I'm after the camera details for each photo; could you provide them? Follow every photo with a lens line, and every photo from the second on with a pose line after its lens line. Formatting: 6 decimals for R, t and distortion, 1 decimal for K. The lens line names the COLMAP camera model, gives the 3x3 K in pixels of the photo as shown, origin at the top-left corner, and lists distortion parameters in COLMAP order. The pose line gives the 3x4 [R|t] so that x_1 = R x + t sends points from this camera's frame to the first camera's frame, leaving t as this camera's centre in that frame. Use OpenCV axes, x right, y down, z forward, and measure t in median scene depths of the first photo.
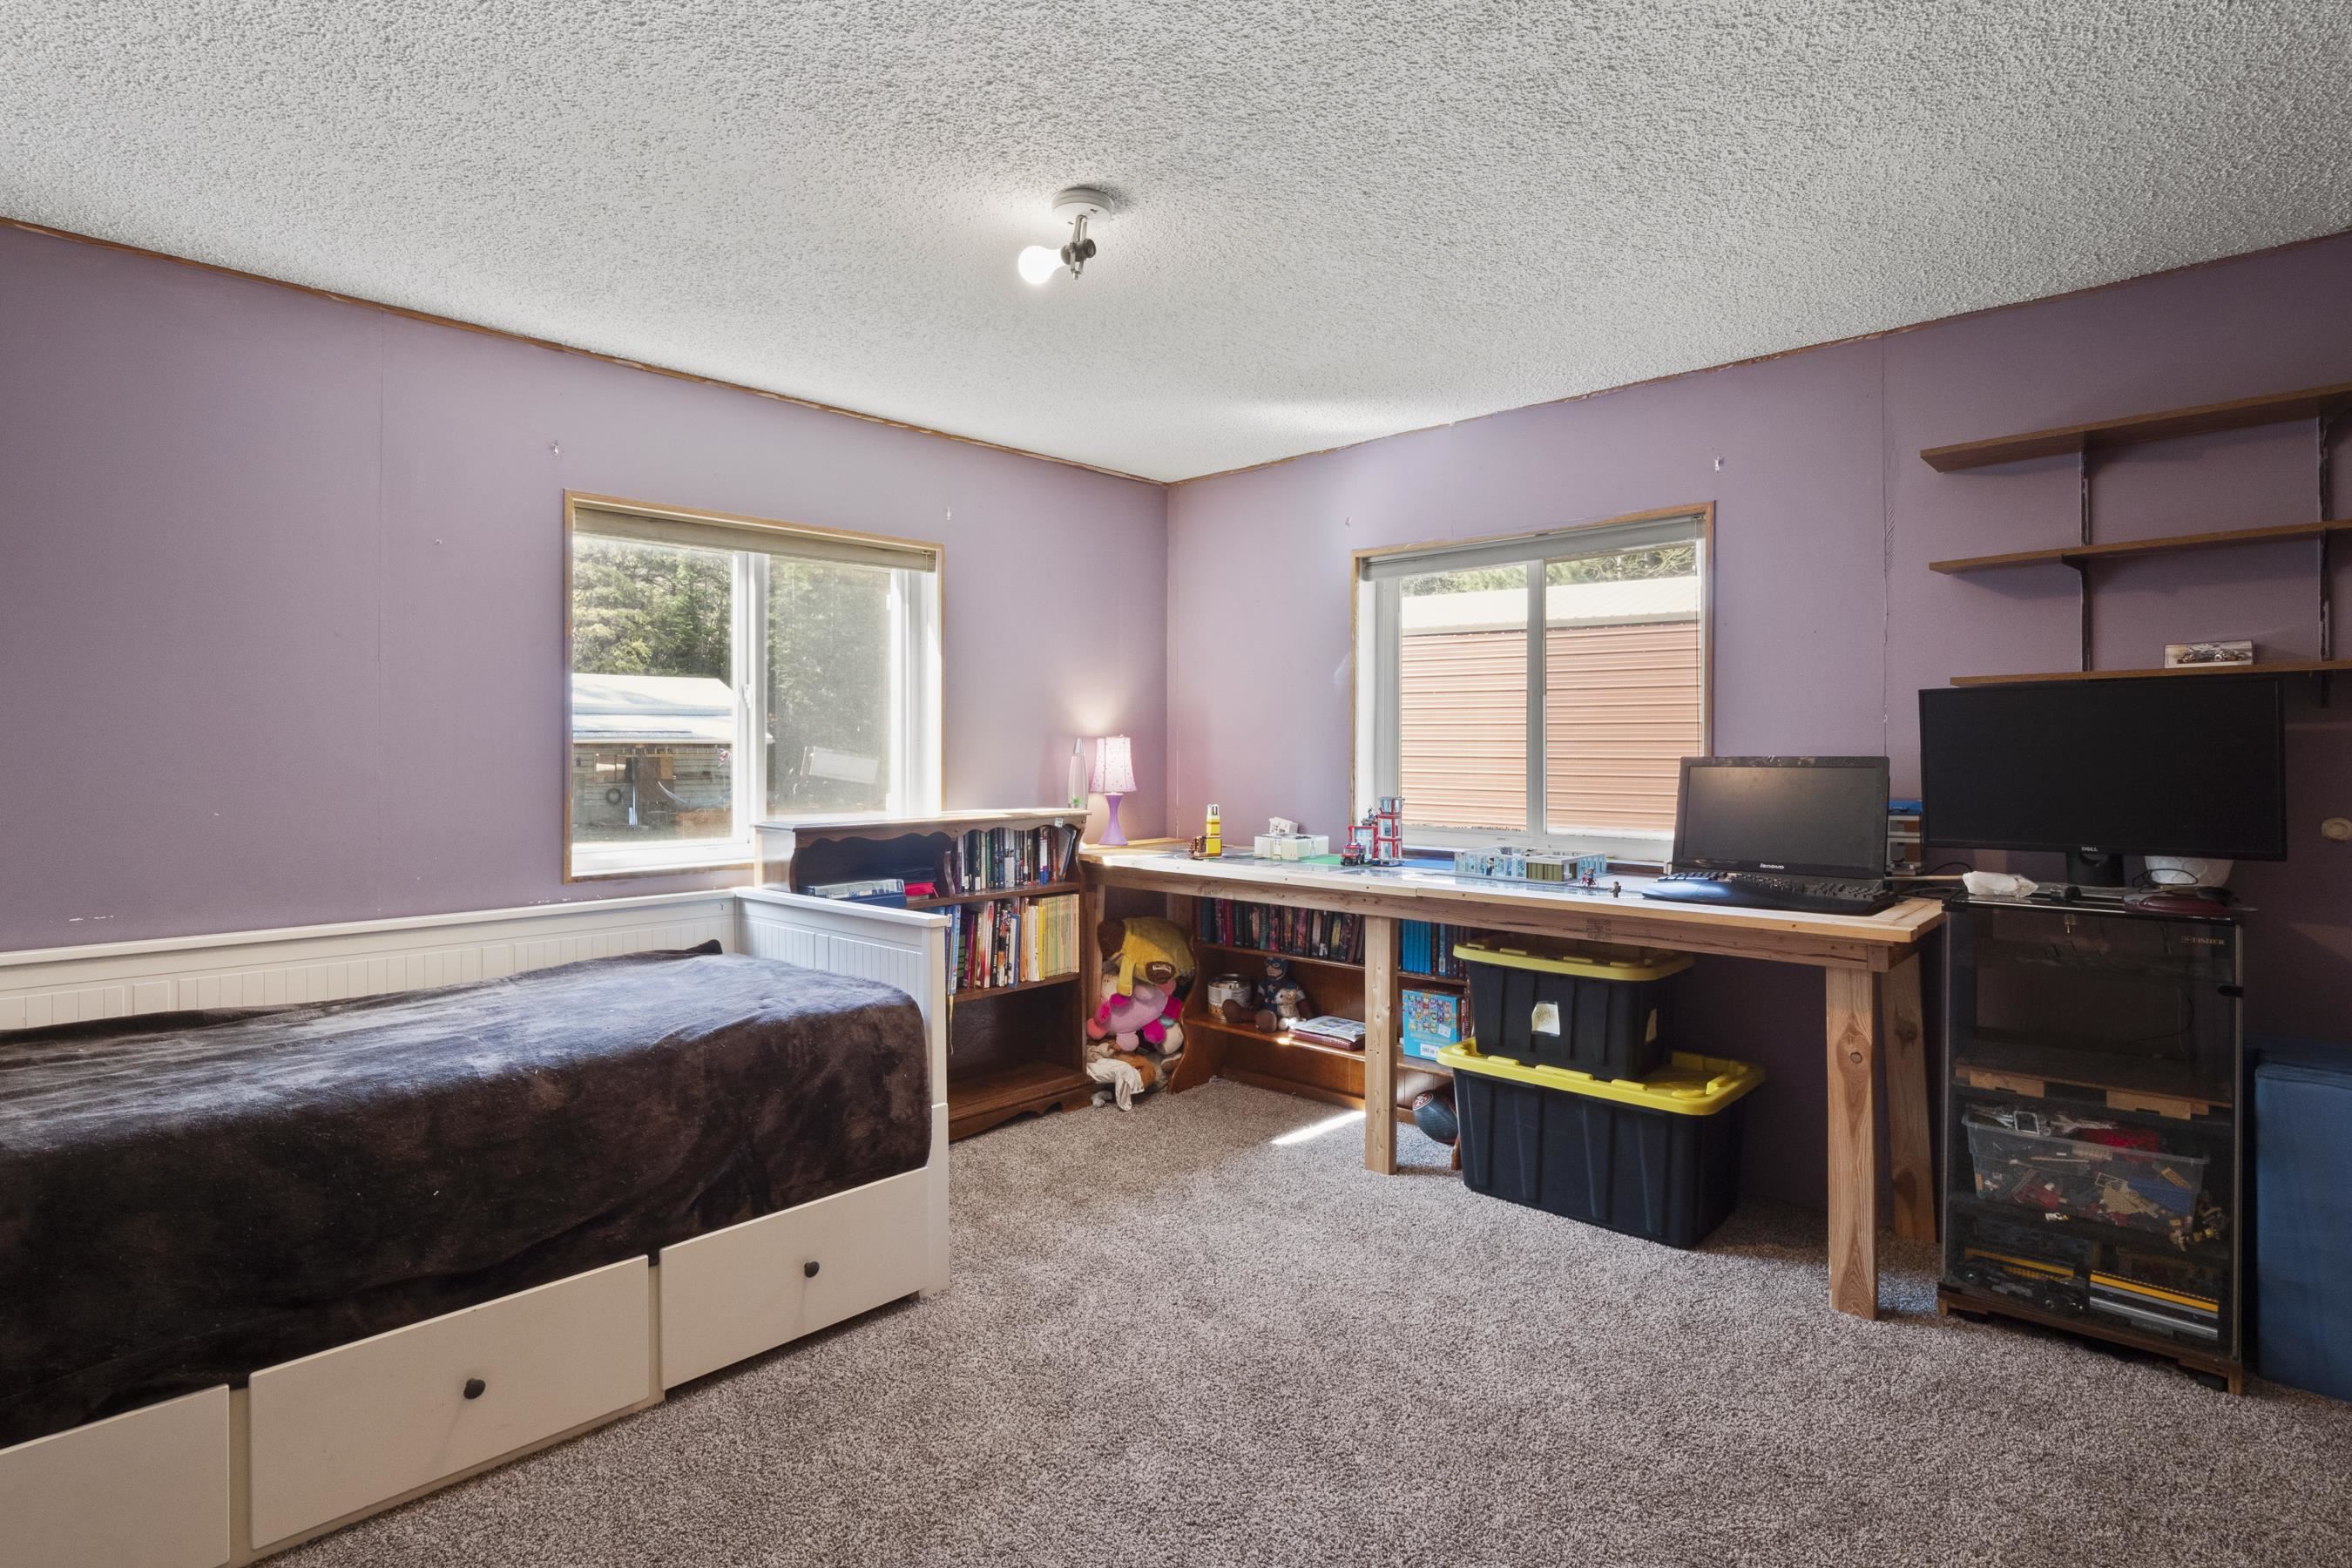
lens RADIAL K [[1164.8, 0, 1157.2], [0, 1164.8, 723.8], [0, 0, 1]] dist [0.002383, -0.012434]
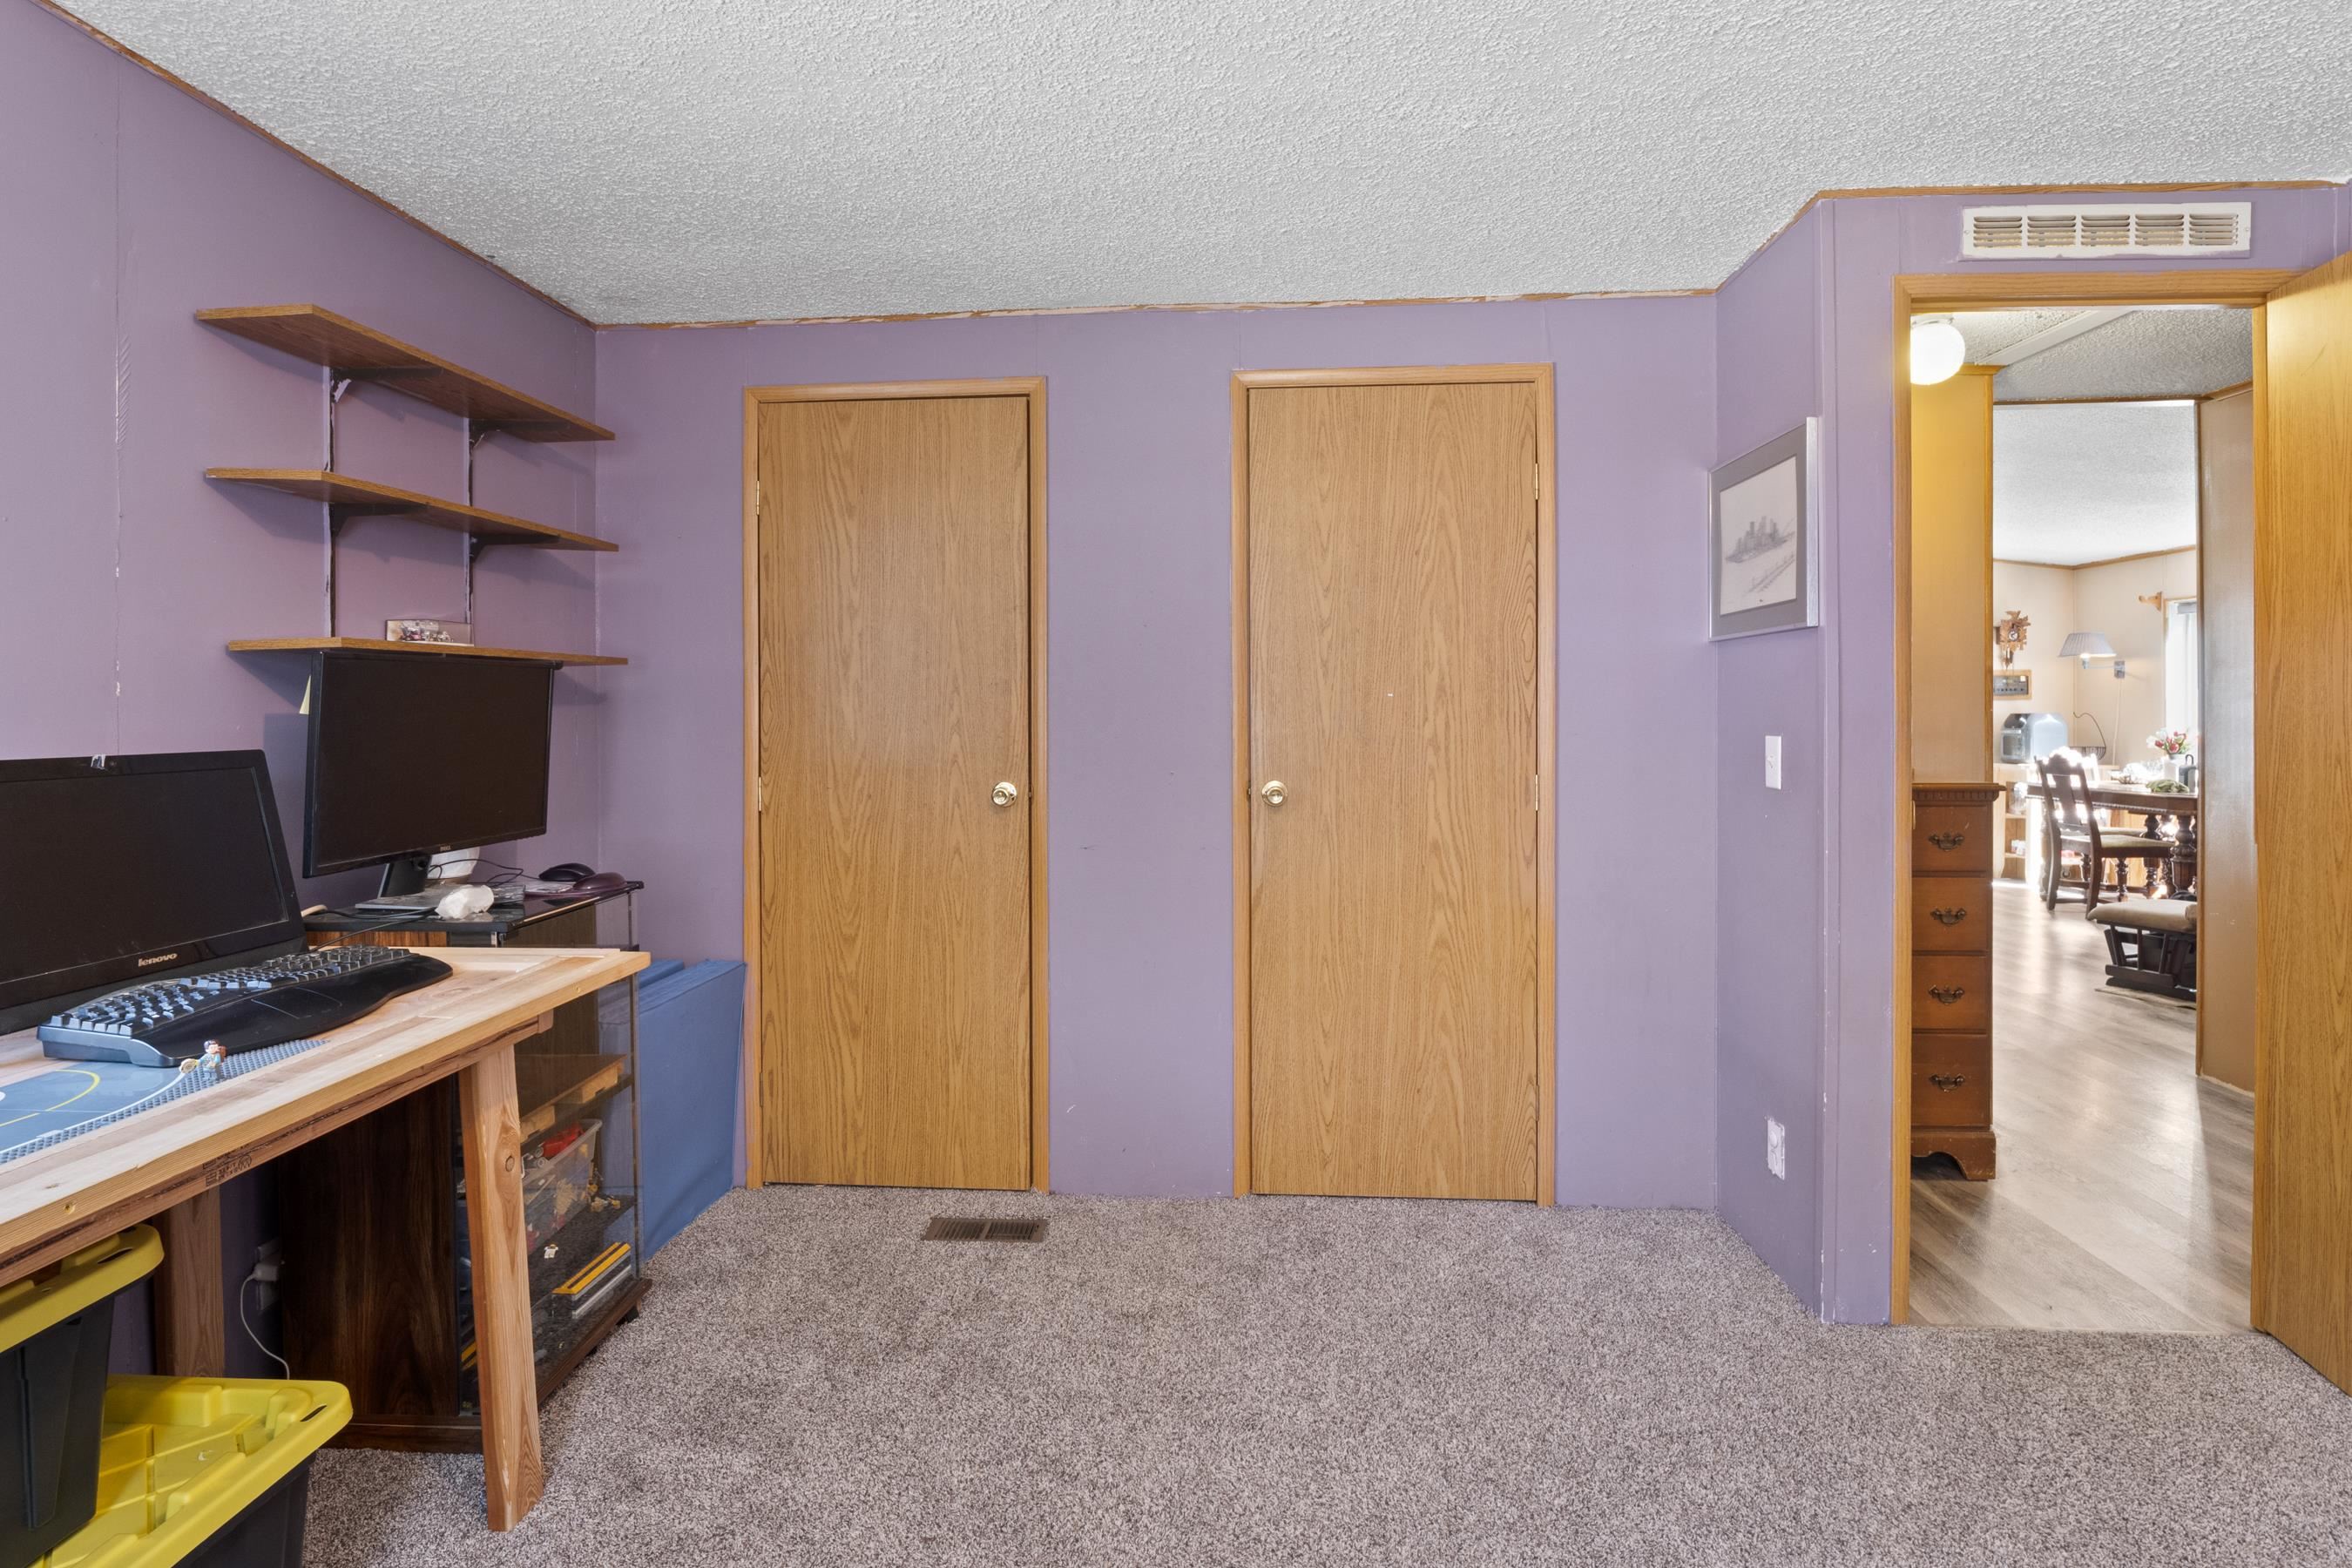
lens RADIAL K [[1164.8, 0, 1157.2], [0, 1164.8, 723.8], [0, 0, 1]] dist [0.002383, -0.012434]
pose [[-0.645302, -0.000766, 0.763928, -0.194351], [-0.010146, 0.999920, -0.007568, 0.014069], [-0.763861, -0.012634, -0.645258, 1.076654]]
